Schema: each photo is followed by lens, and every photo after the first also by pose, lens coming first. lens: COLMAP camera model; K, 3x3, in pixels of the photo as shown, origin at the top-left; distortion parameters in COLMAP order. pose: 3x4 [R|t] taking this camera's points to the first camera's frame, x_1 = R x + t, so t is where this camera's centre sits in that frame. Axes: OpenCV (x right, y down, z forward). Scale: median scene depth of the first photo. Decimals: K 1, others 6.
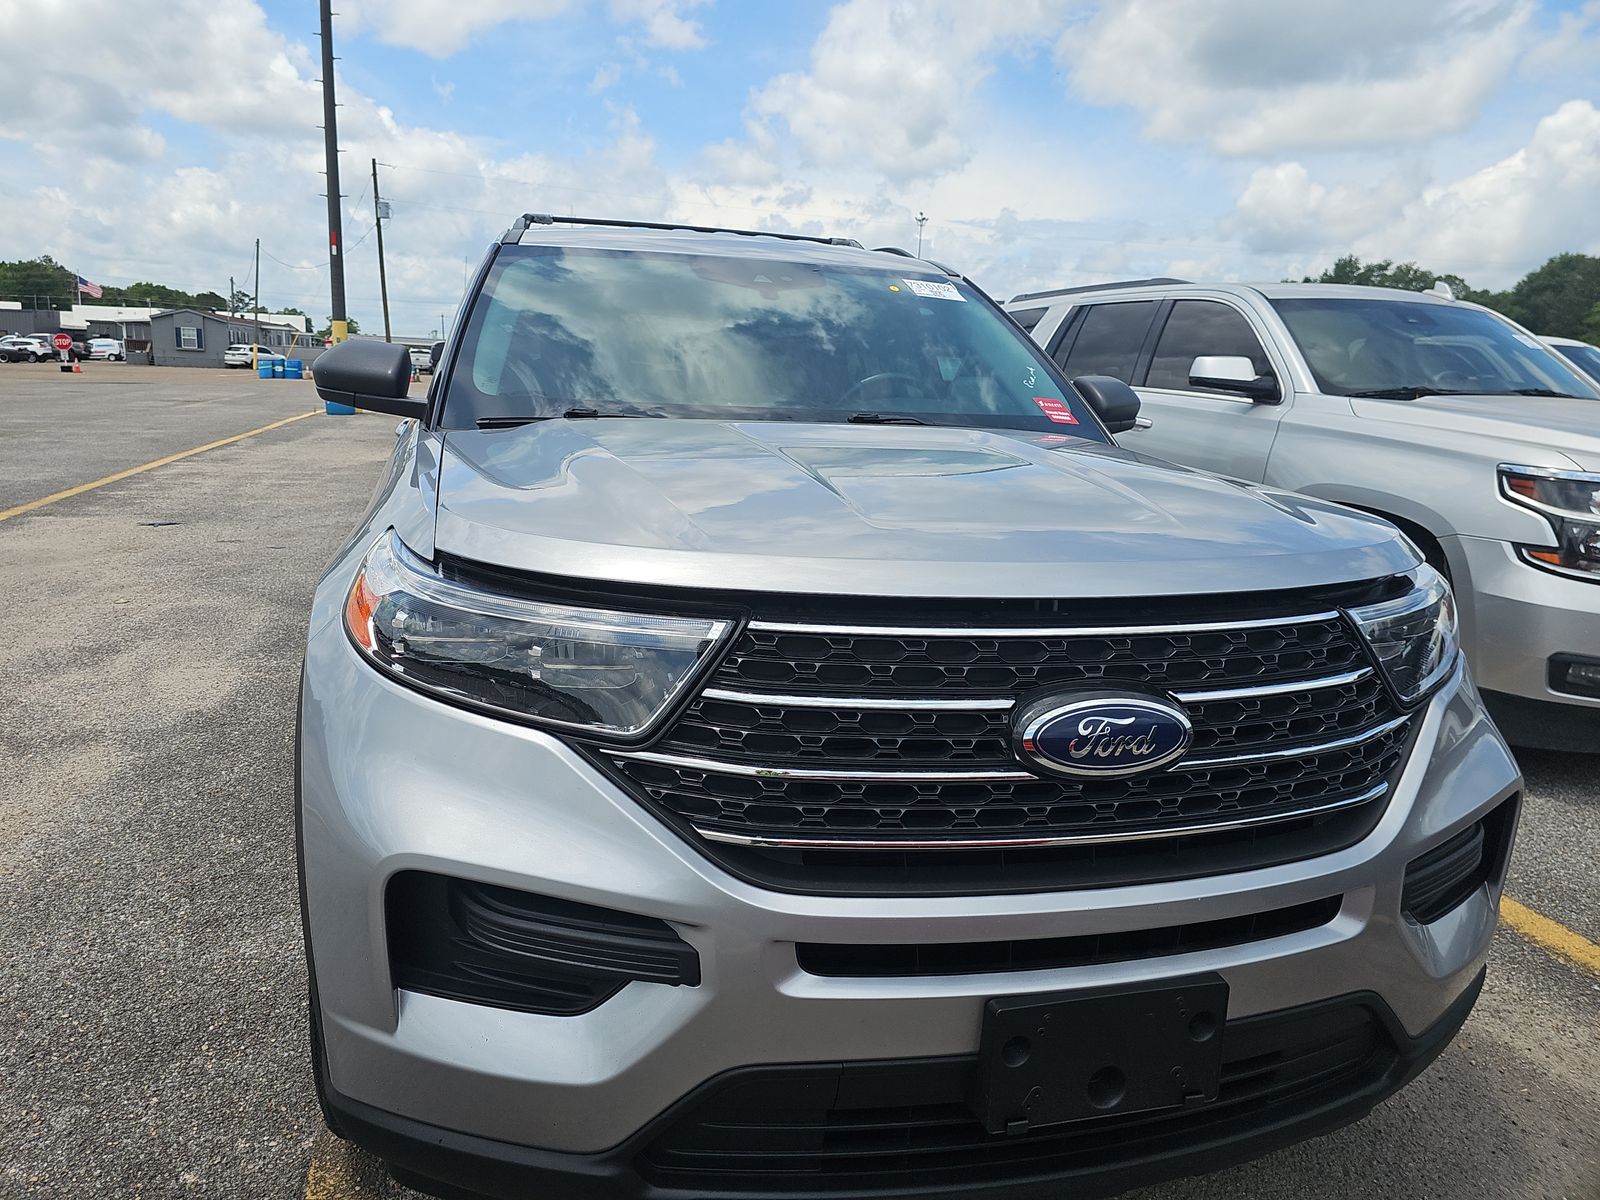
lens RADIAL K [[1079.4, 0, 797.0], [0, 1079.4, 582.5], [0, 0, 1]] dist [0.046908, -0.050600]
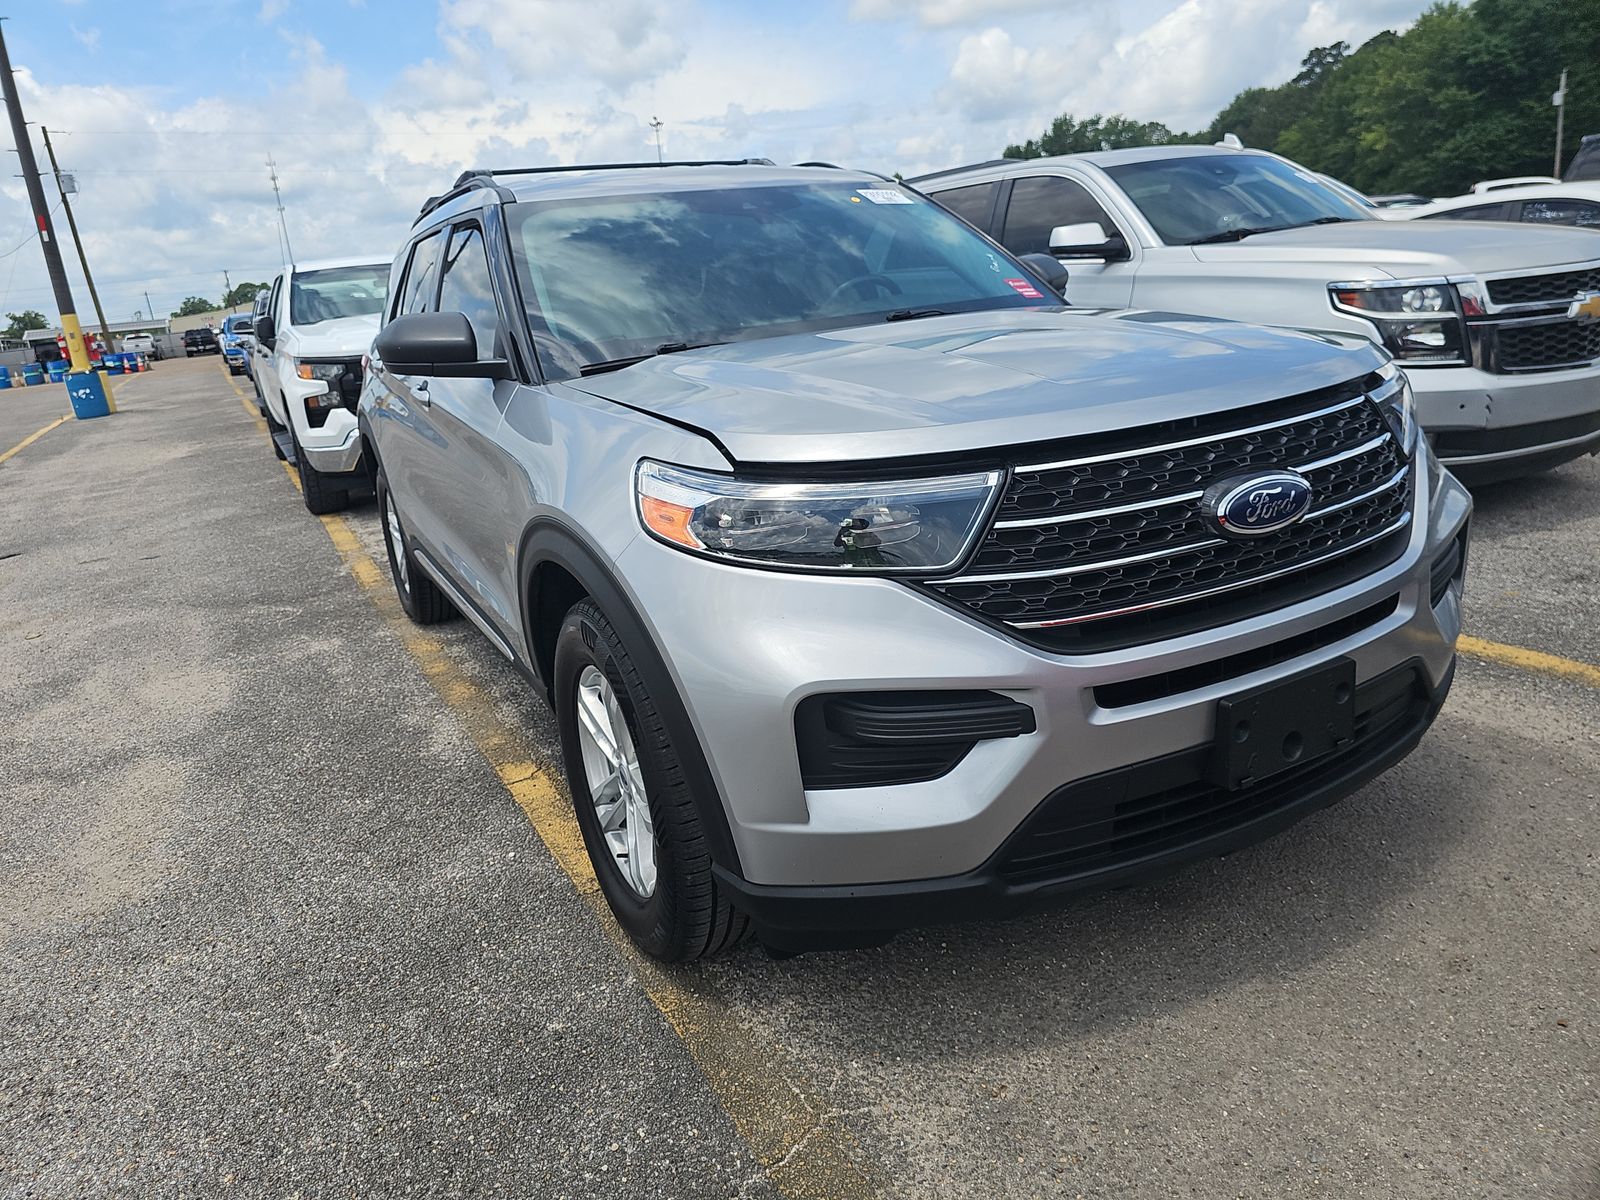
lens RADIAL K [[1079.4, 0, 800.1], [0, 1079.4, 592.1], [0, 0, 1]] dist [0.046908, -0.050600]
pose [[0.964370, -0.192567, 0.181407, -0.166621], [0.176396, 0.979065, 0.101566, 0.001338], [-0.197168, -0.065948, 0.978149, -0.077644]]
